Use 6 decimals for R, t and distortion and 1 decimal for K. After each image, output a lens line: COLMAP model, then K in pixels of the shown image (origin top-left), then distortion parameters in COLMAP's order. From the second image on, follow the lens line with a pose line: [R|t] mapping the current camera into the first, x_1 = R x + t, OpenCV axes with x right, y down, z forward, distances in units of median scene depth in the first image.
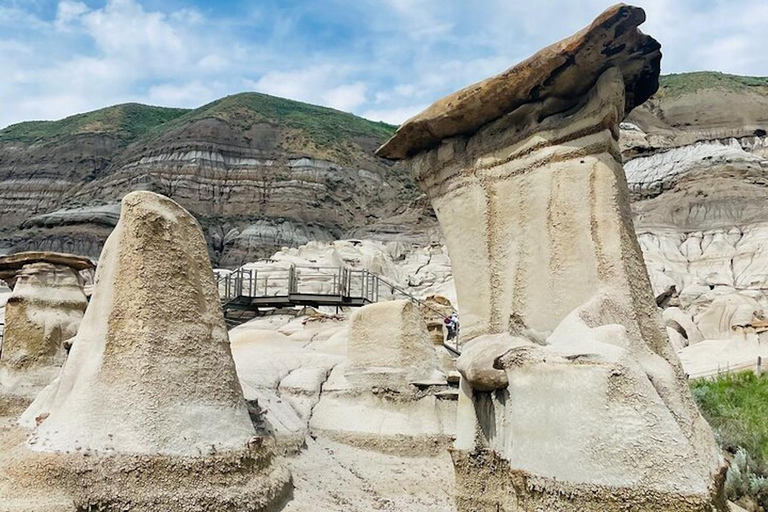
lens RADIAL K [[1110.3, 0, 383.5], [0, 1110.3, 255.6], [0, 0, 1]] dist [0.004853, 0.000000]
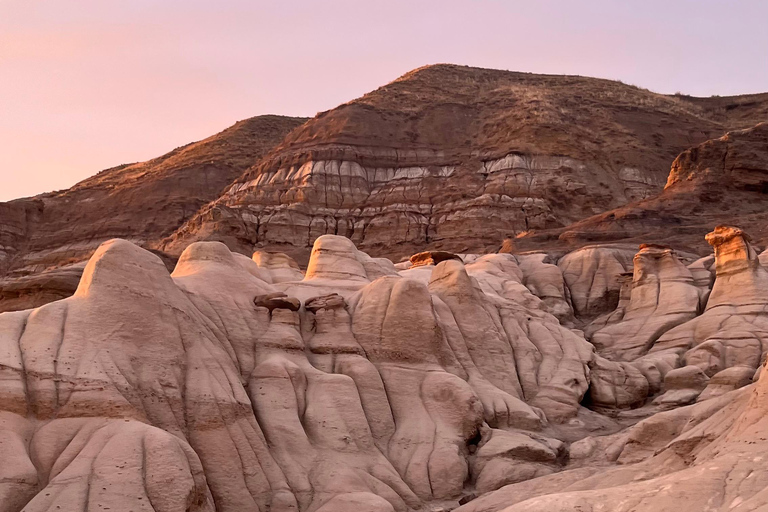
lens RADIAL K [[1110.3, 0, 386.3], [0, 1110.3, 258.0], [0, 0, 1]] dist [0.004853, 0.000000]
pose [[0.943055, -0.069510, -0.325294, 0.038447], [0.035686, 0.993421, -0.108821, 0.013427], [0.330718, 0.091016, 0.939331, 0.510091]]
